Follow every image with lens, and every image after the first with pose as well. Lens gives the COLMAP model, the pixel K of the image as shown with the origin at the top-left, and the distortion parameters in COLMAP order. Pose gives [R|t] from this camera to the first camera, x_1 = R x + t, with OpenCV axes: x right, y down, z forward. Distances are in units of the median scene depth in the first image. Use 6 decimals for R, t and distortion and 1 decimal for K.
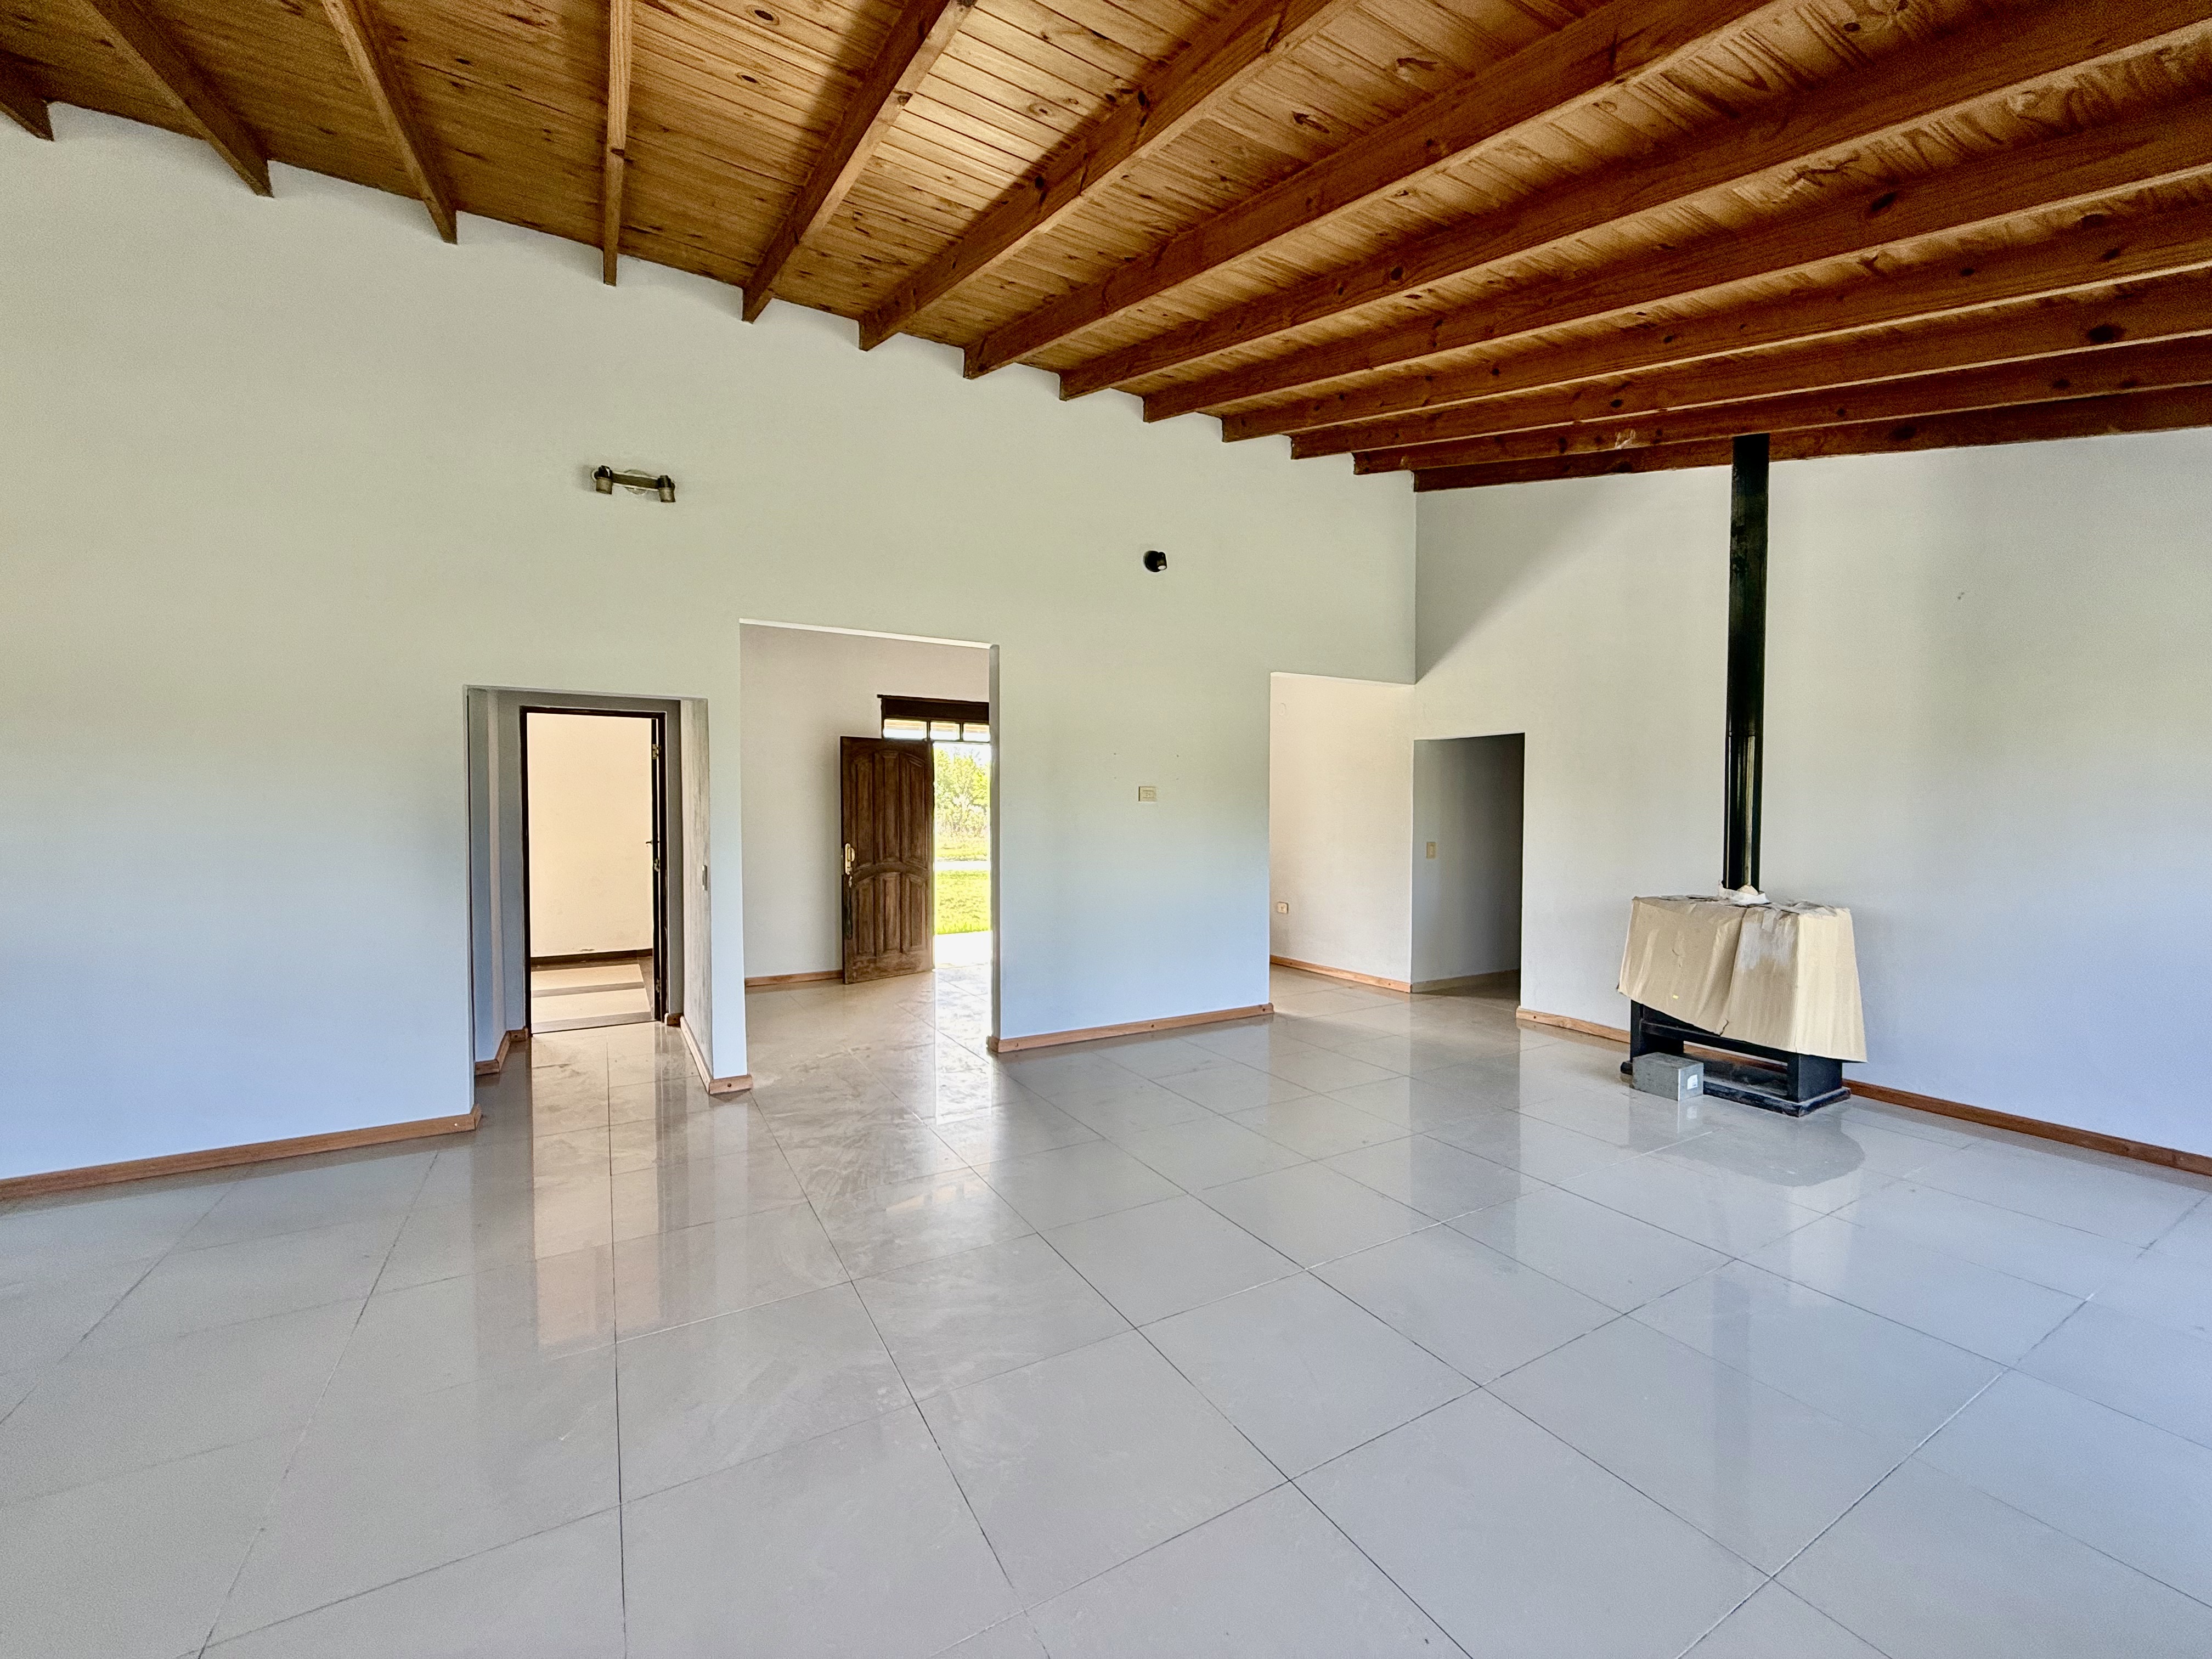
lens RADIAL K [[880.6, 0, 1100.0], [0, 880.6, 830.0], [0, 0, 1]] dist [0.000112, 0.000038]
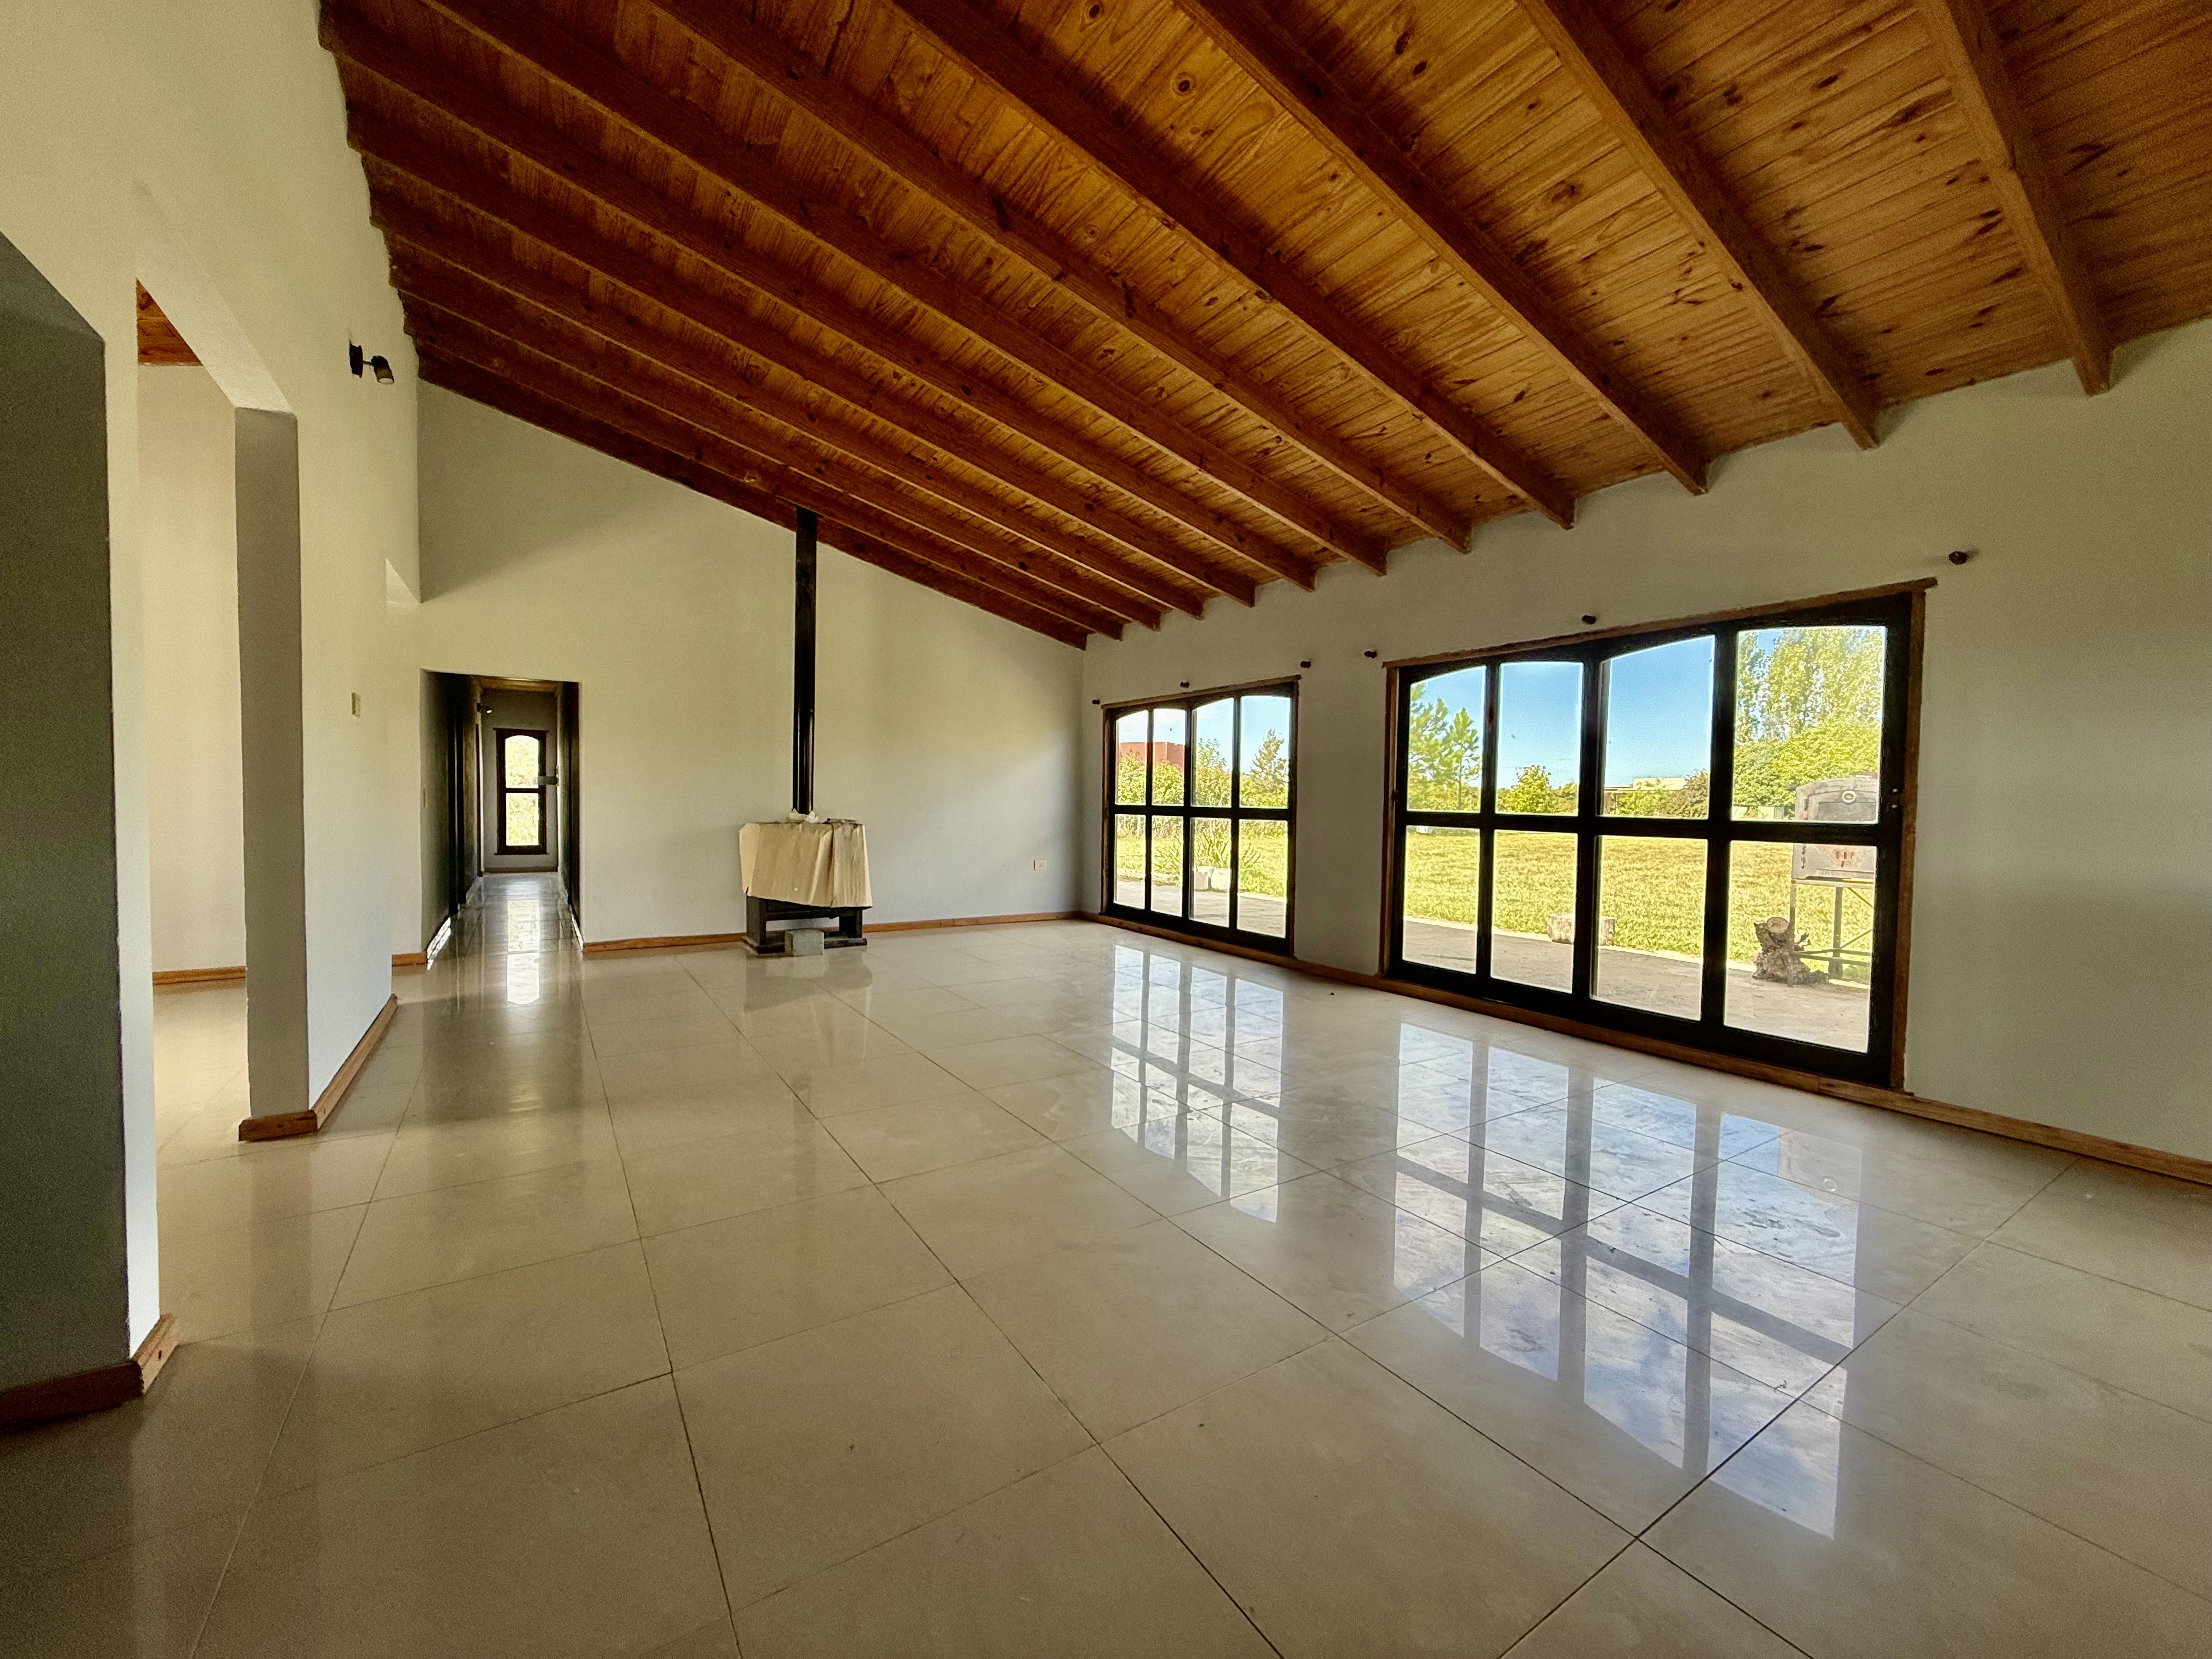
lens RADIAL K [[876.8, 0, 1098.8], [0, 876.8, 830.0], [0, 0, 1]] dist [-0.001538, -0.000179]
pose [[-0.055397, -0.037205, 0.997771, -0.661456], [0.008623, 0.999250, 0.037739, 0.035356], [-0.998427, 0.010695, -0.055035, 0.478670]]
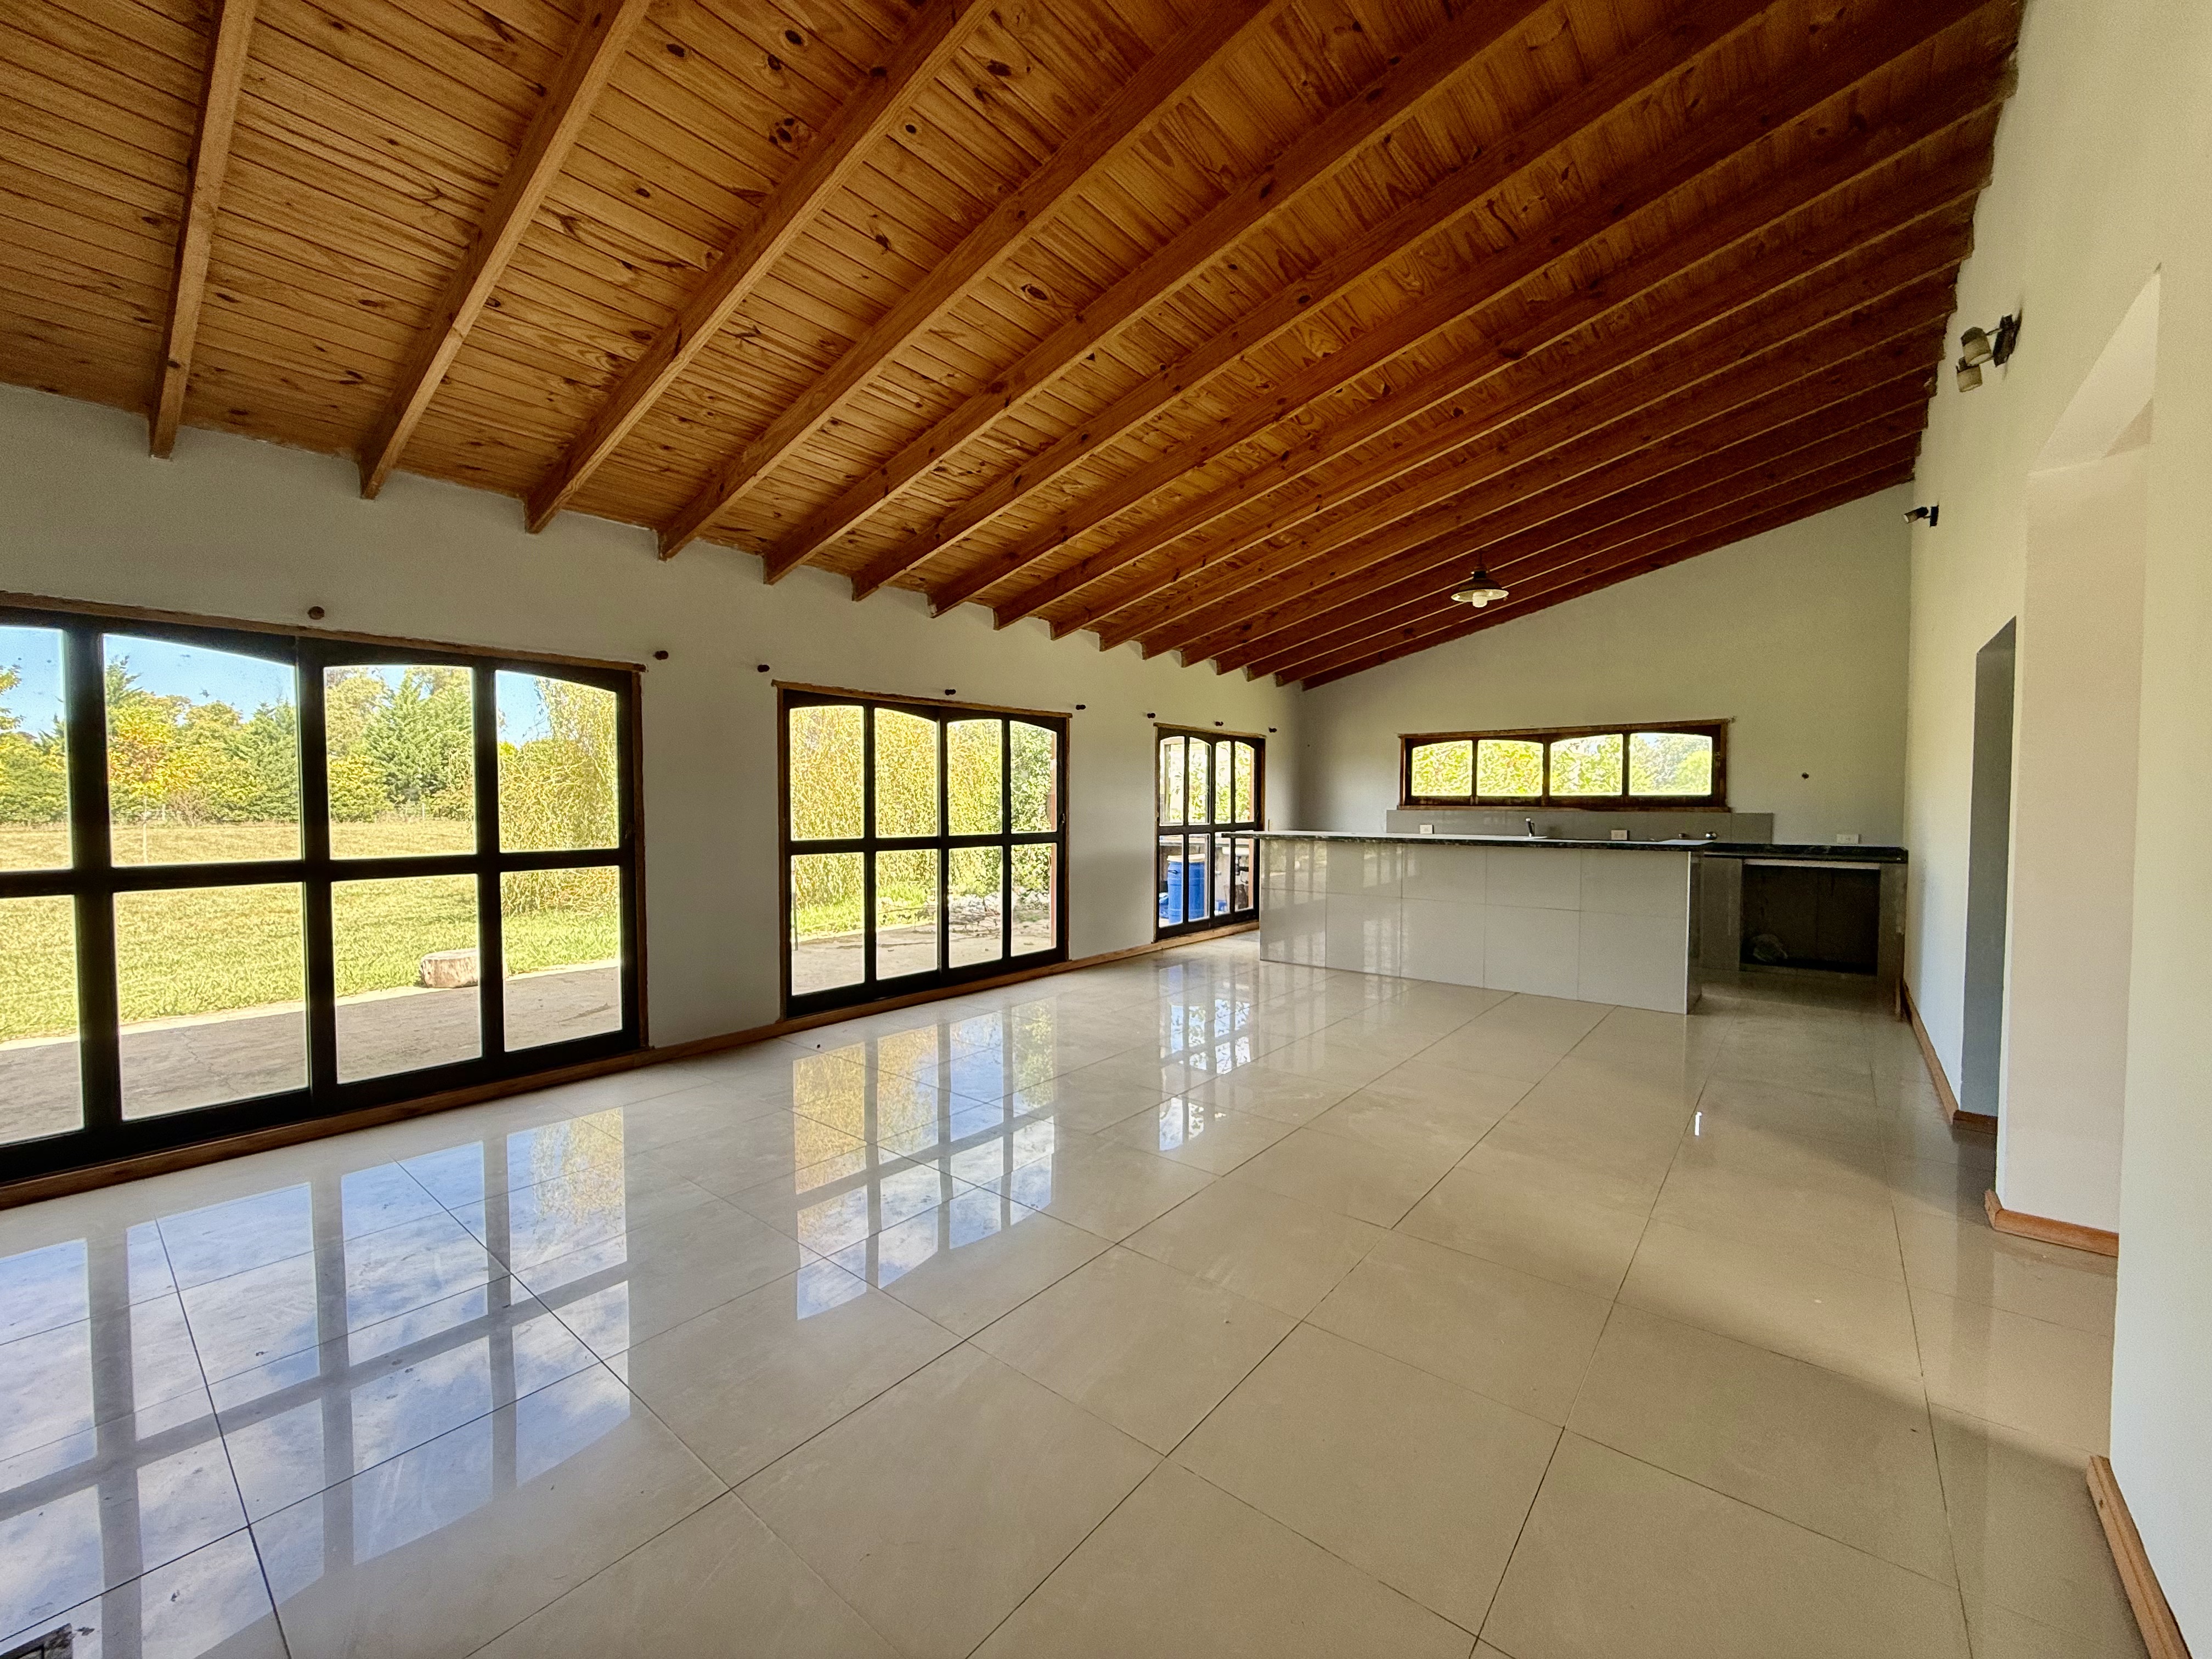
lens RADIAL K [[881.6, 0, 1099.5], [0, 881.6, 830.5], [0, 0, 1]] dist [-0.000032, 0.000326]
pose [[-0.933106, 0.010991, -0.359434, 0.340145], [-0.010321, 0.998303, 0.057319, -0.015029], [0.359454, 0.057194, -0.931409, 1.084422]]
